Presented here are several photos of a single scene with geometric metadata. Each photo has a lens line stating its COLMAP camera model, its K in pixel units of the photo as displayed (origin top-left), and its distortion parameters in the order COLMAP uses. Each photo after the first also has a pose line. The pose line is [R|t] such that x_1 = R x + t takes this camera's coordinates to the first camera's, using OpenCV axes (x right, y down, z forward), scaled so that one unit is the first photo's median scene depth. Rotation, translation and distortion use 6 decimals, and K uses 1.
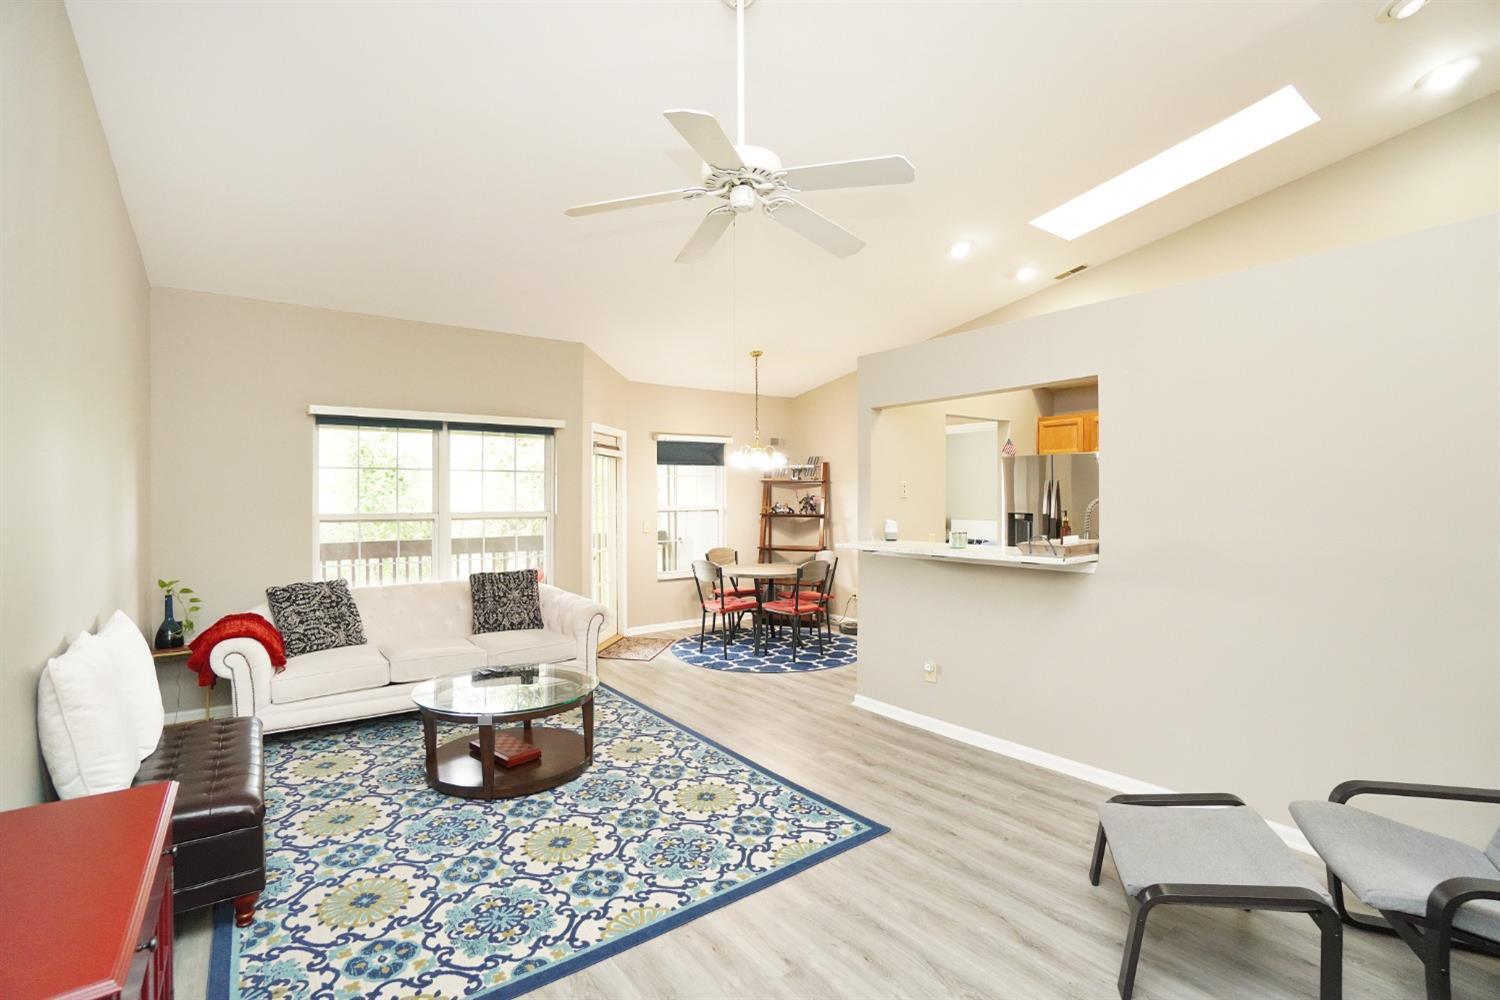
lens RADIAL K [[667.0, 0, 739.8], [0, 667.0, 495.3], [0, 0, 1]] dist [-0.063012, 0.021607]
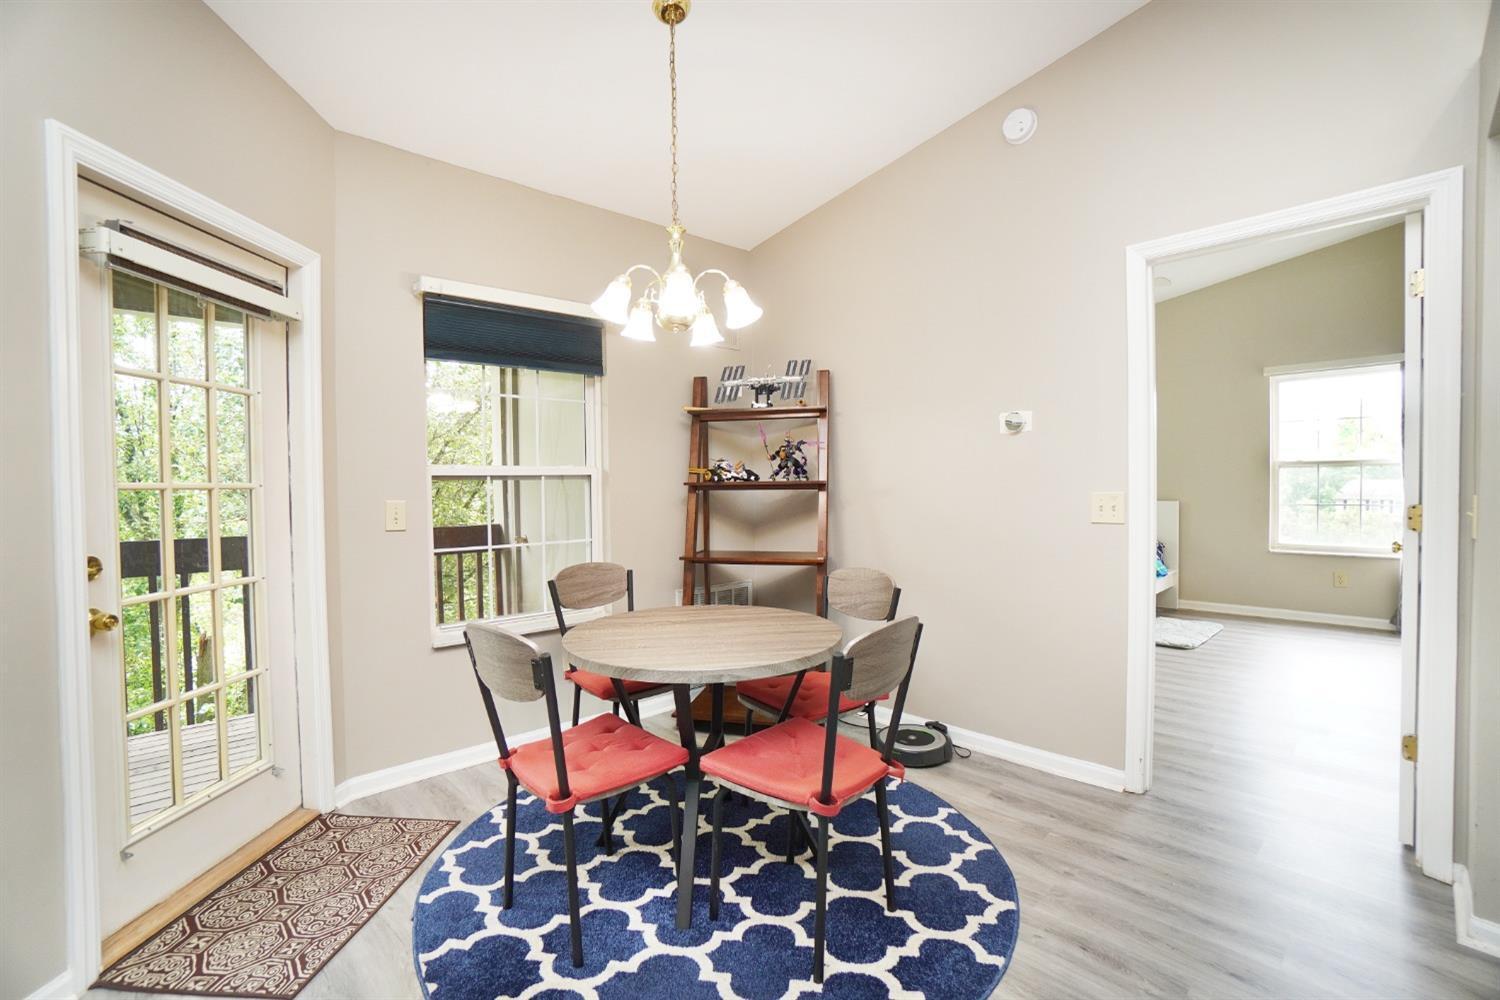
lens RADIAL K [[667.0, 0, 739.8], [0, 667.0, 495.3], [0, 0, 1]] dist [-0.063012, 0.021607]
pose [[0.992806, -0.013240, 0.118997, 0.019900], [0.011866, 0.999855, 0.012255, 0.046566], [-0.119142, -0.010755, 0.992819, 0.815650]]
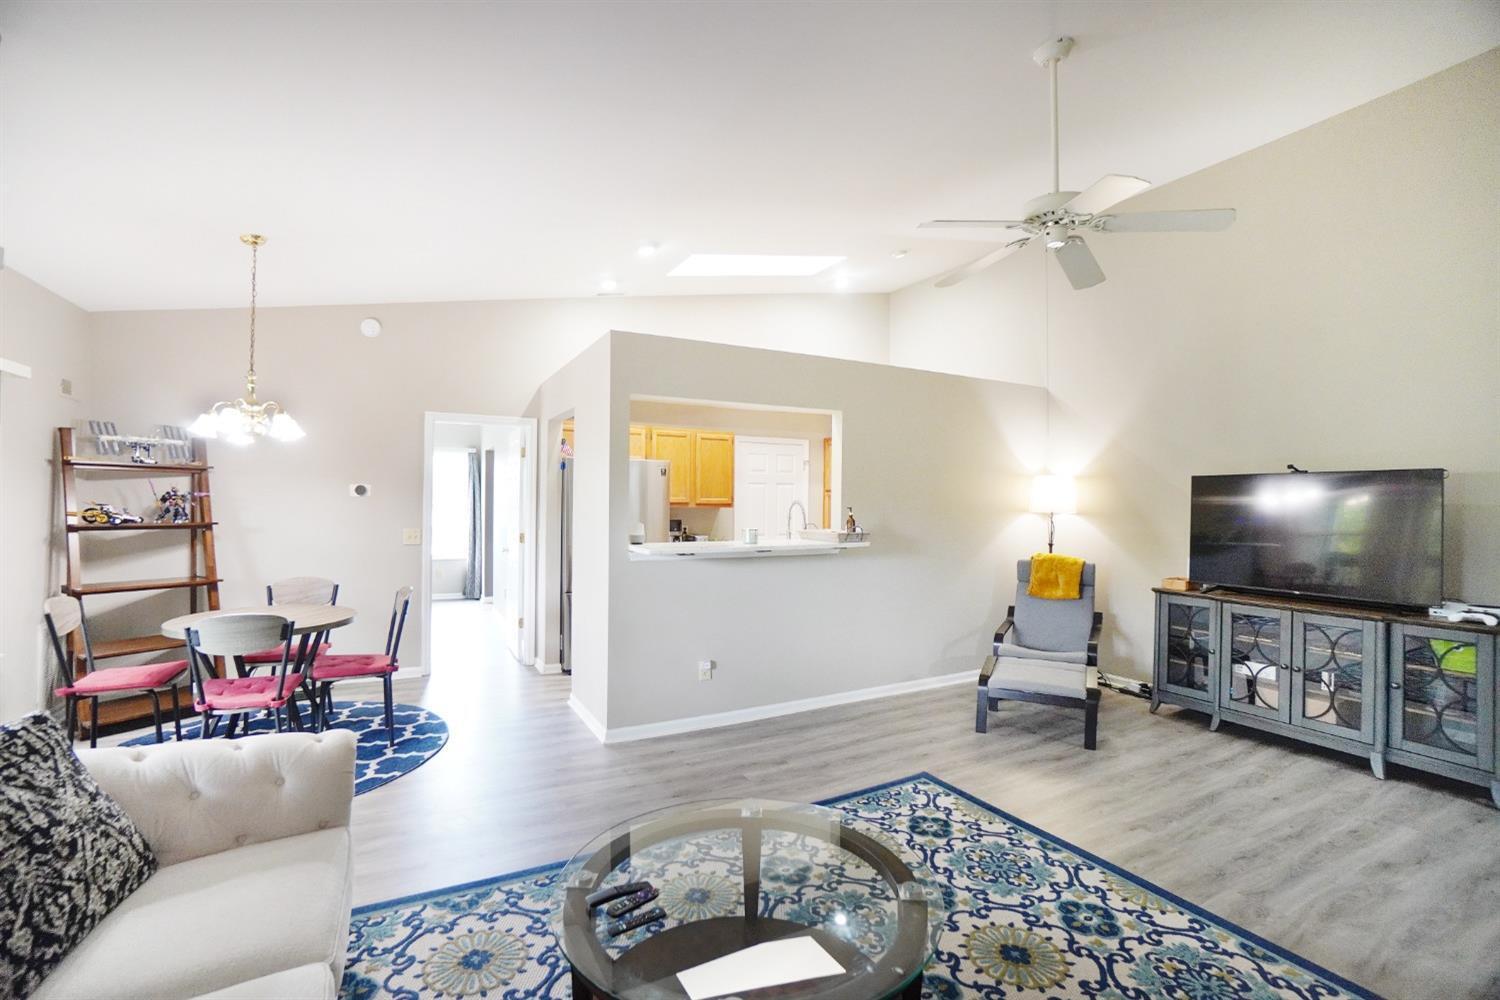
lens RADIAL K [[667.0, 0, 739.8], [0, 667.0, 495.3], [0, 0, 1]] dist [-0.063012, 0.021607]
pose [[0.151409, 0.015824, 0.988345, -0.549172], [-0.001014, 0.999874, -0.015853, 0.016664], [-0.988471, 0.001398, 0.151406, 0.631218]]
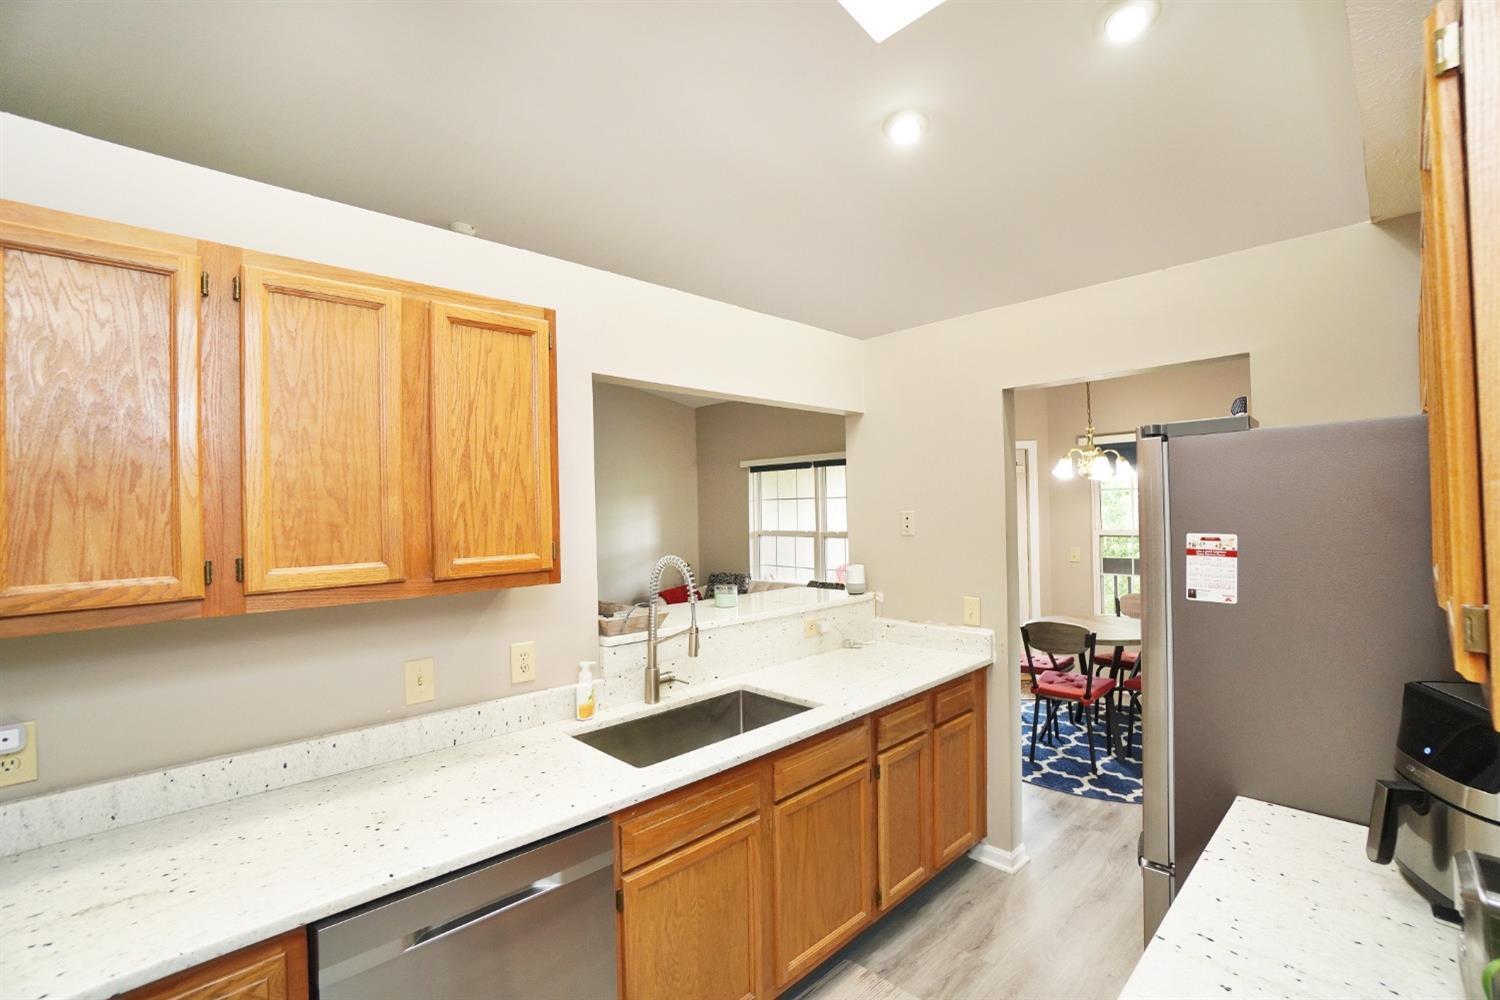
lens RADIAL K [[667.0, 0, 739.8], [0, 667.0, 495.3], [0, 0, 1]] dist [-0.063012, 0.021607]
pose [[0.112974, -0.022158, -0.993351, 0.800991], [0.016731, 0.999652, -0.020396, -0.019463], [0.993457, -0.014316, 0.113305, 0.693280]]
